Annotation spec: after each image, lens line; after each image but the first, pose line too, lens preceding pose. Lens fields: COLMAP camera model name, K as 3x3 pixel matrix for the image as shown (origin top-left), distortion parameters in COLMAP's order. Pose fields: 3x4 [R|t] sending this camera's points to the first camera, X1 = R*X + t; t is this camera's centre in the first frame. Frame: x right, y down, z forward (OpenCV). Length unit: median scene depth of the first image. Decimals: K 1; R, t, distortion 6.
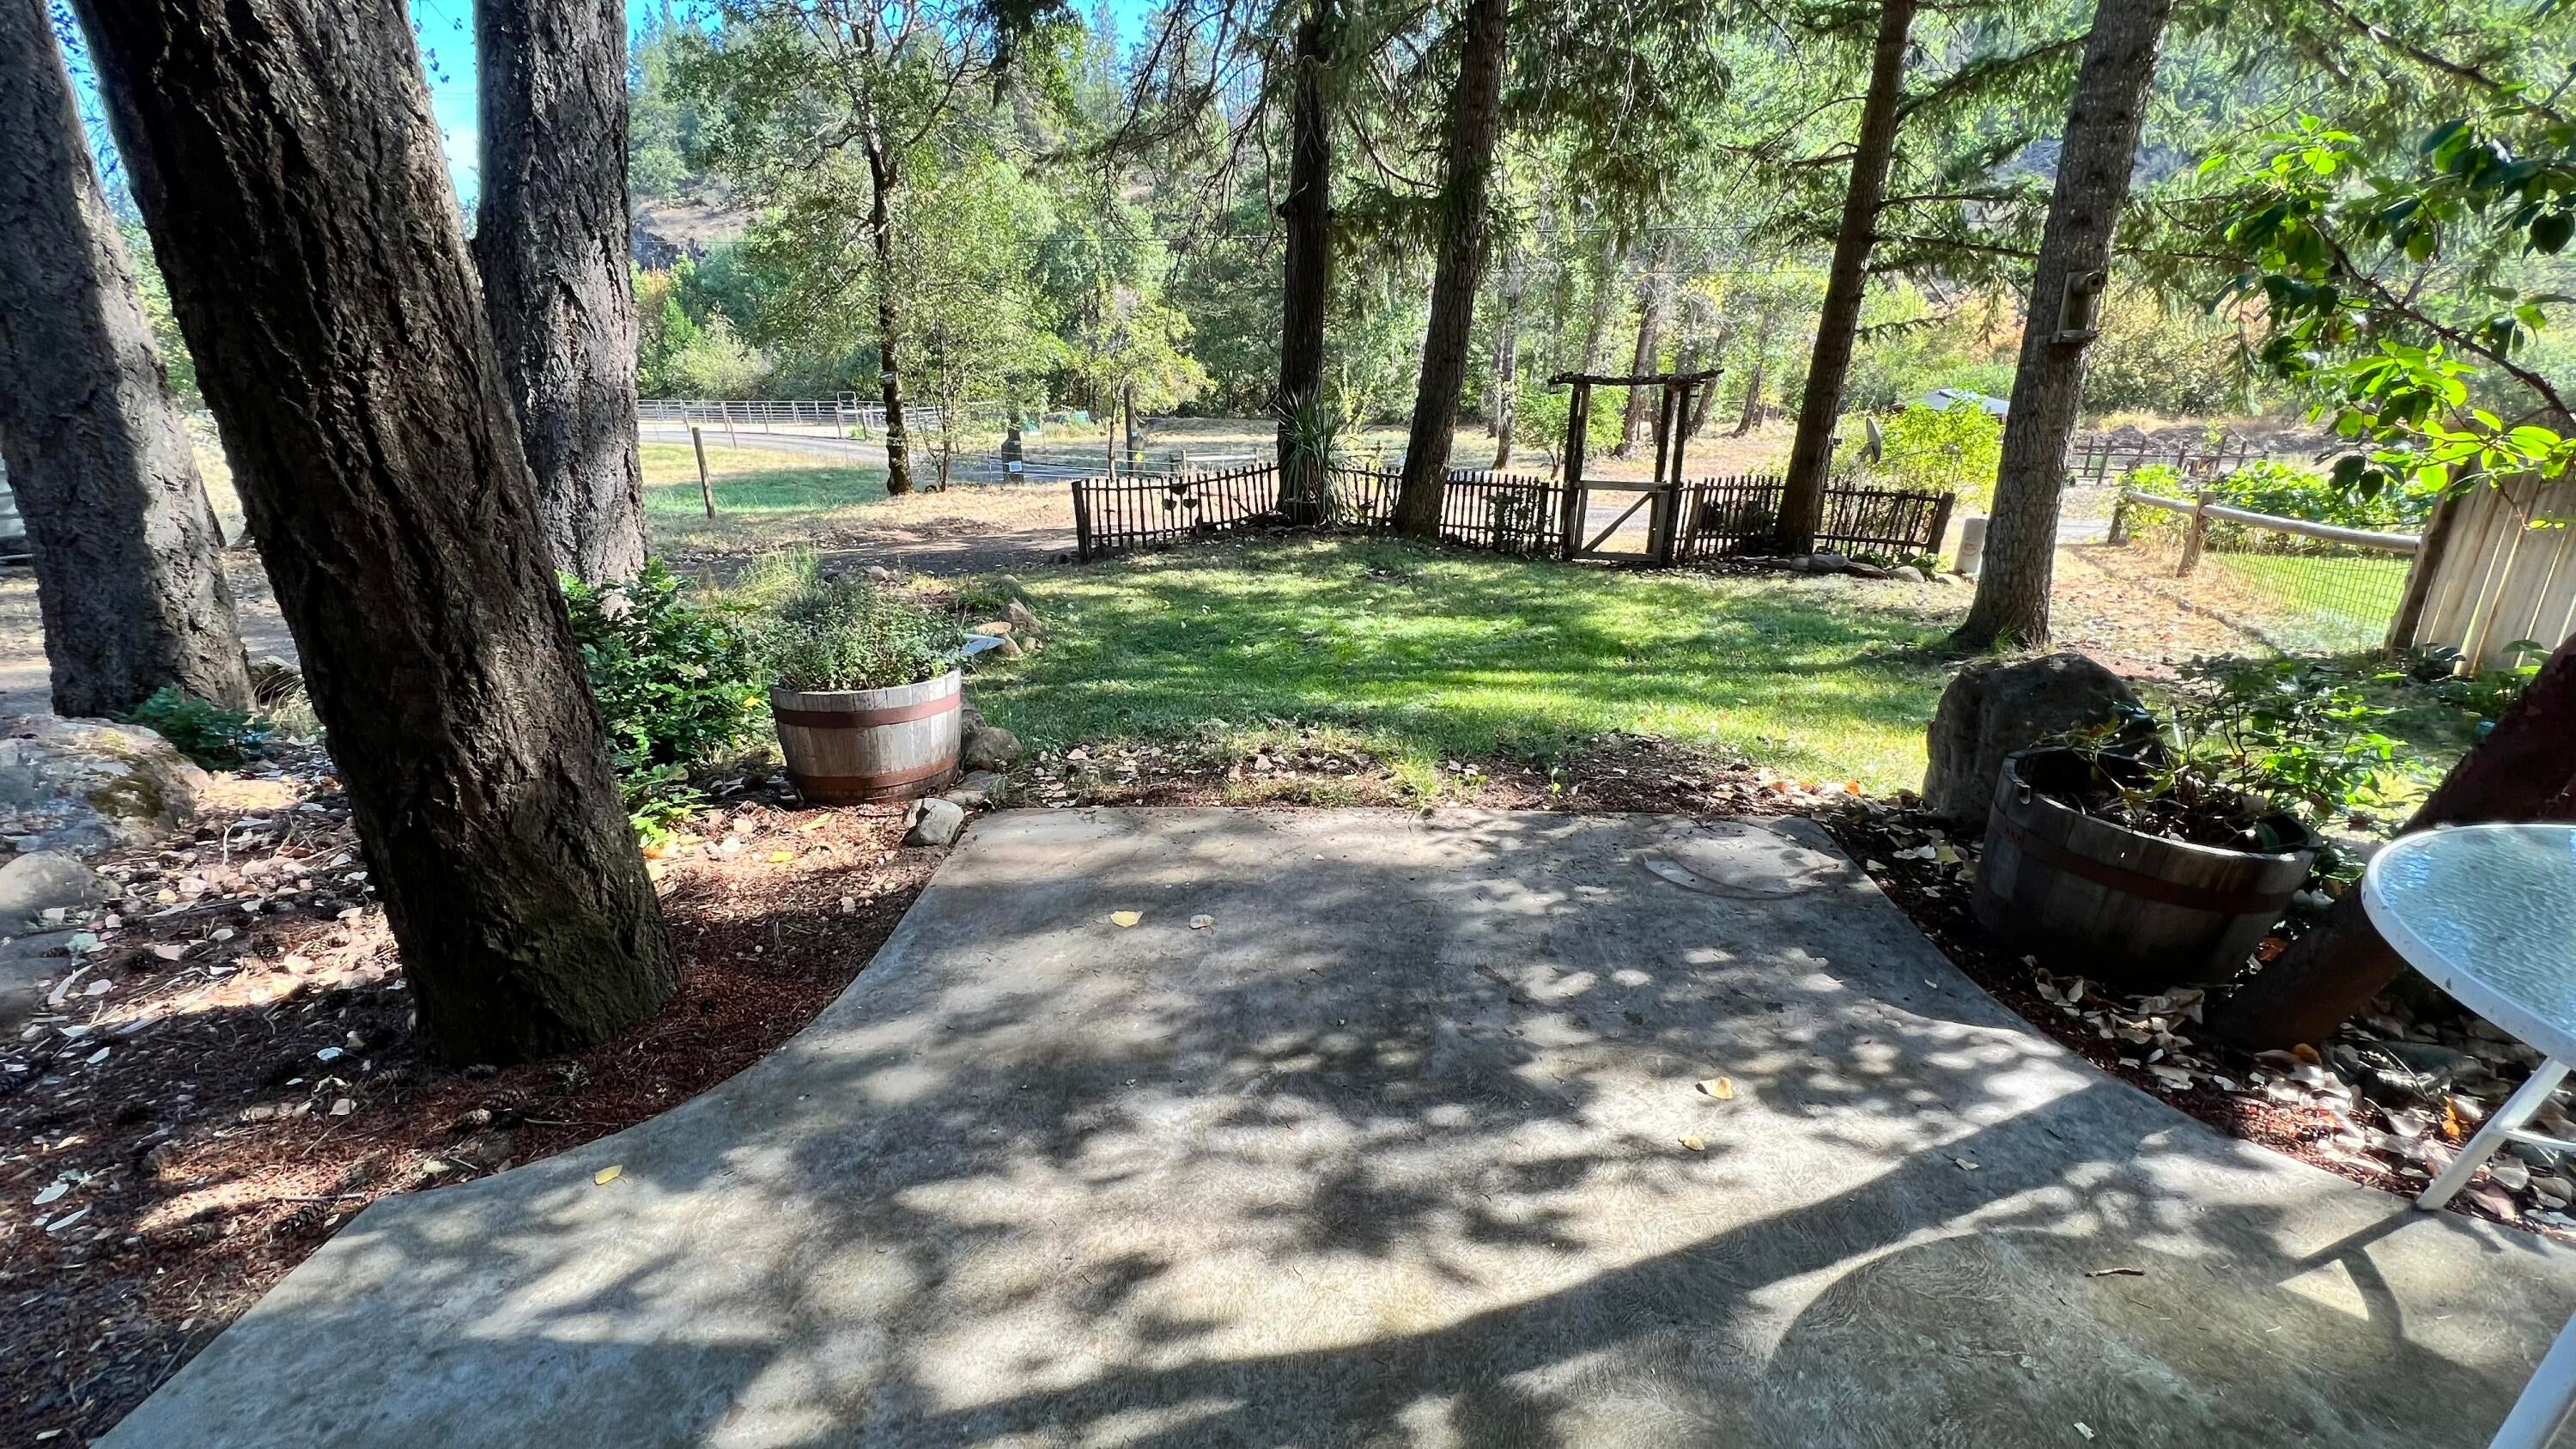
lens RADIAL K [[1028.9, 0, 1290.8], [0, 1028.9, 718.4], [0, 0, 1]] dist [-0.001434, 0.000579]
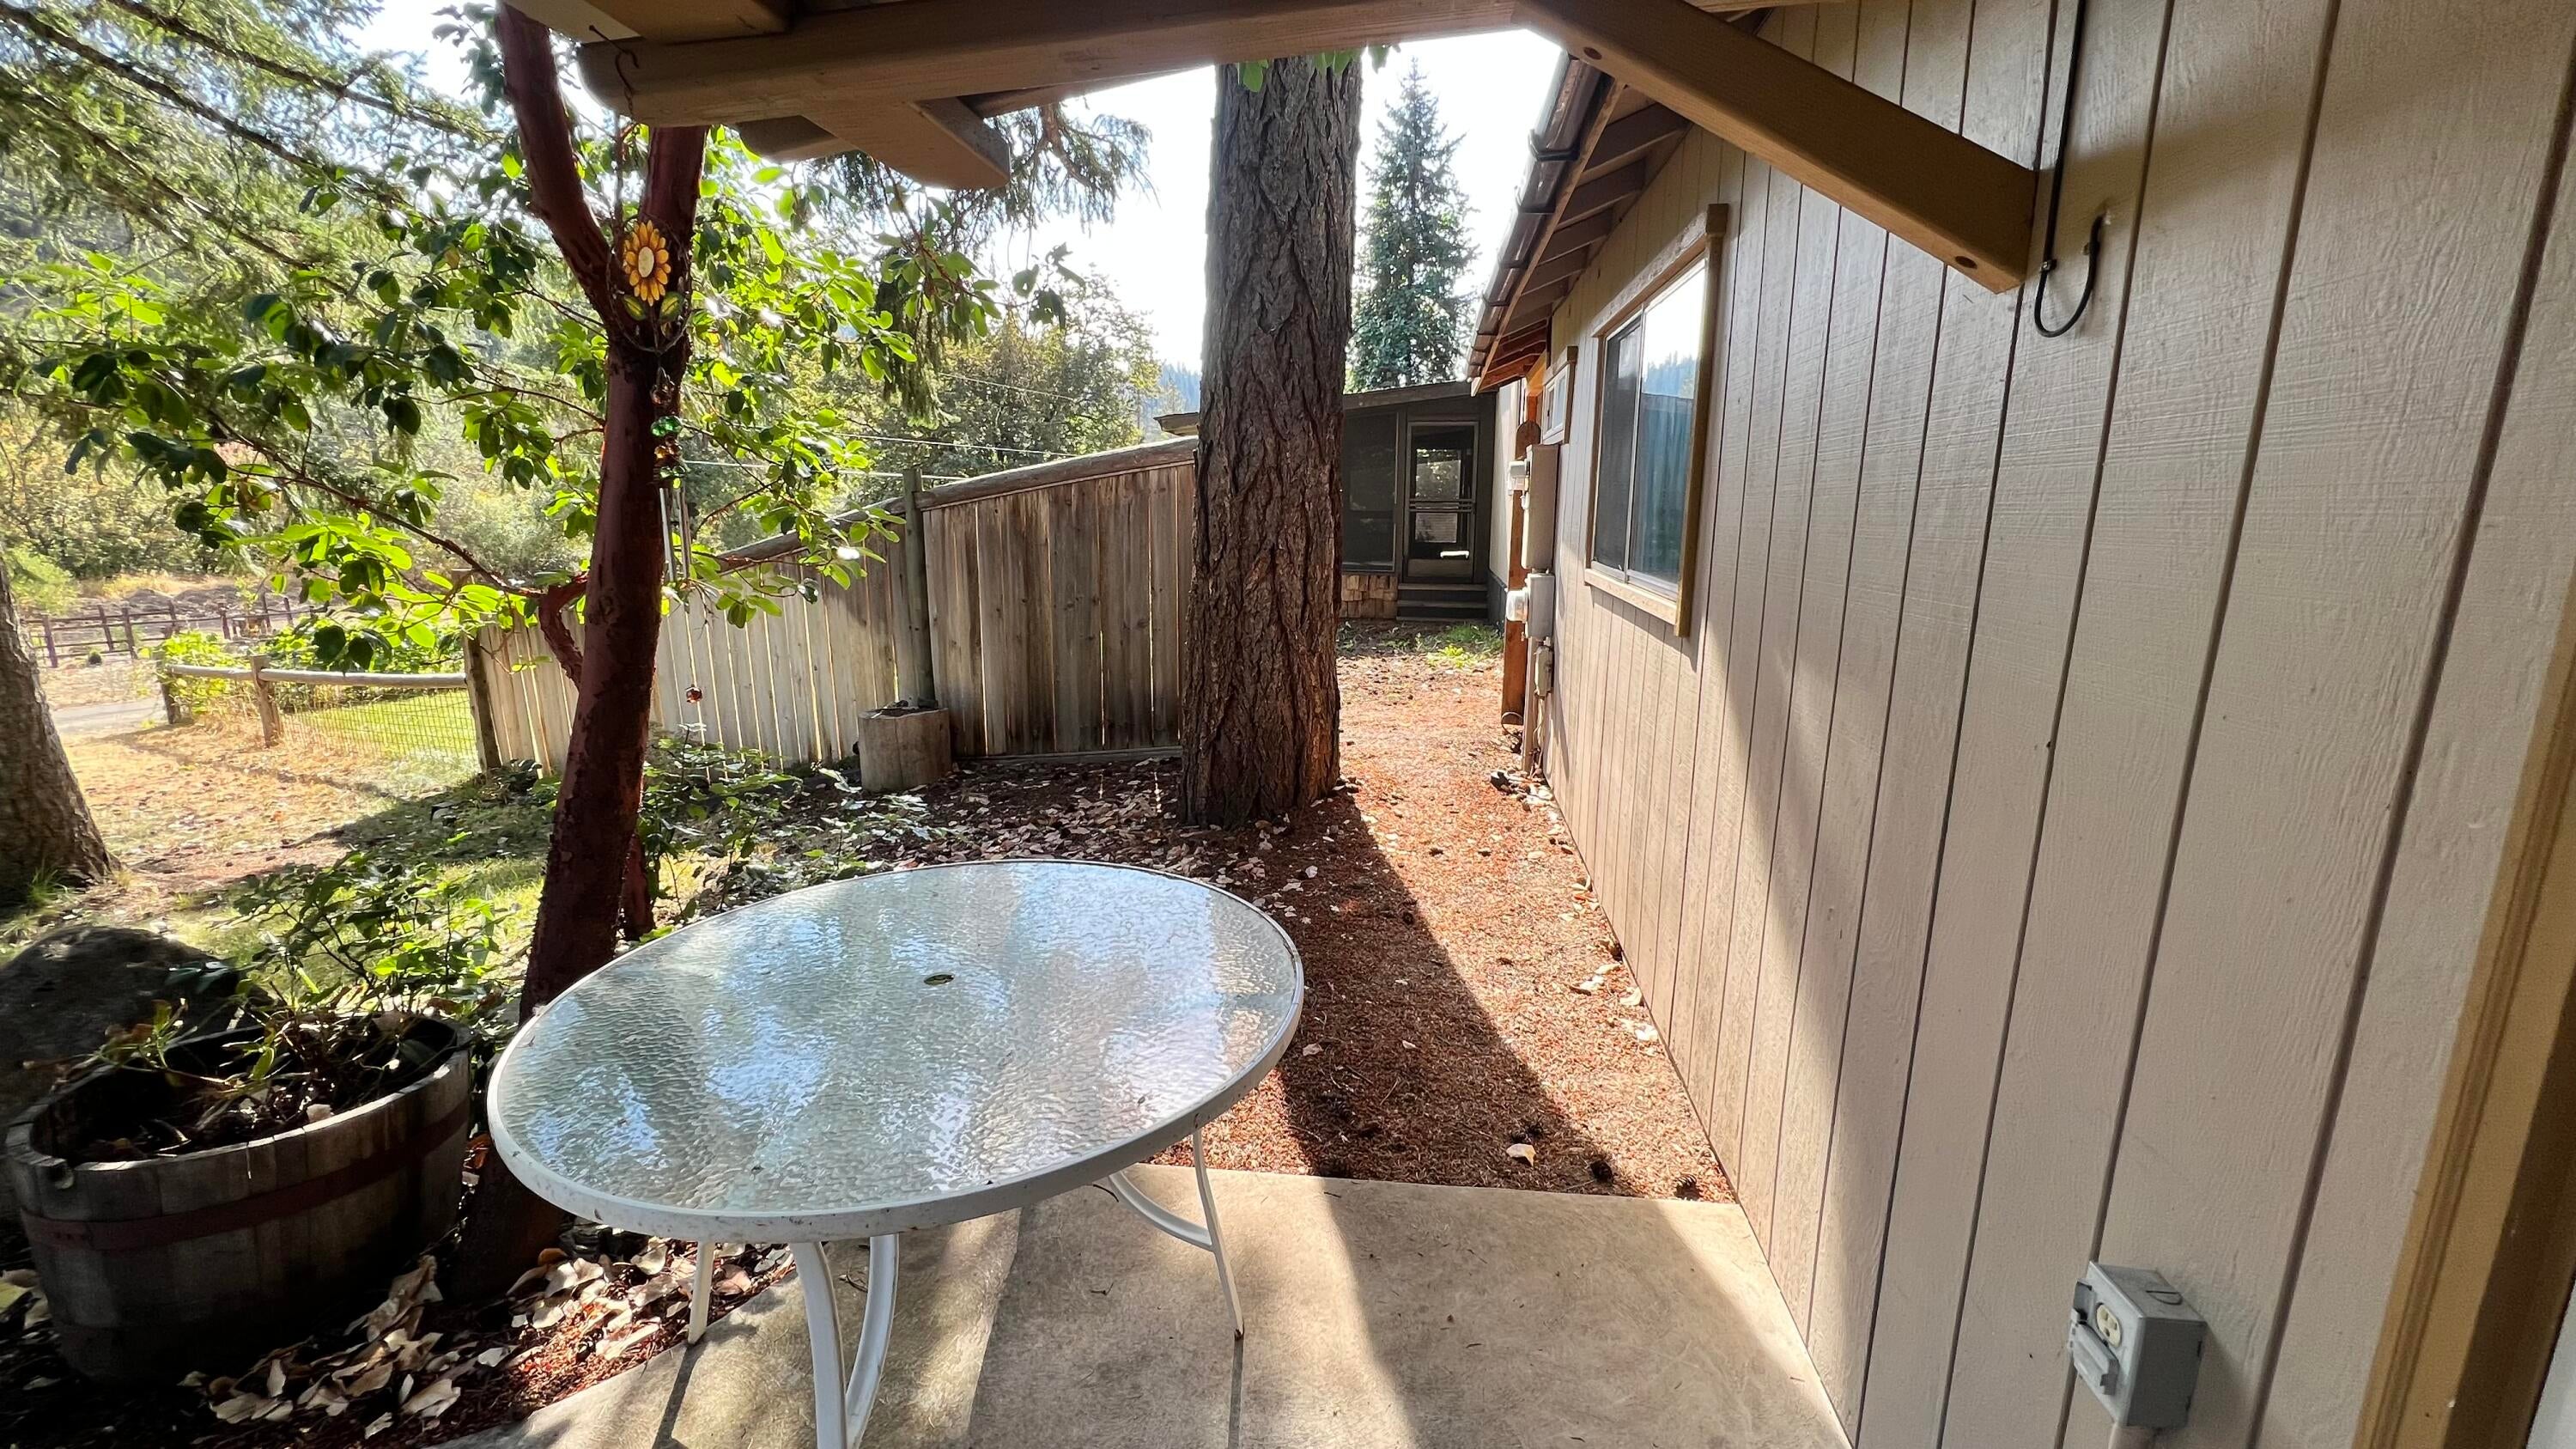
lens RADIAL K [[1028.9, 0, 1285.0], [0, 1028.9, 718.6], [0, 0, 1]] dist [-0.001434, 0.000579]
pose [[0.071003, -0.188830, 0.979440, 0.174033], [0.326522, 0.932218, 0.156055, -0.041716], [-0.942519, 0.308728, 0.127847, 0.087254]]
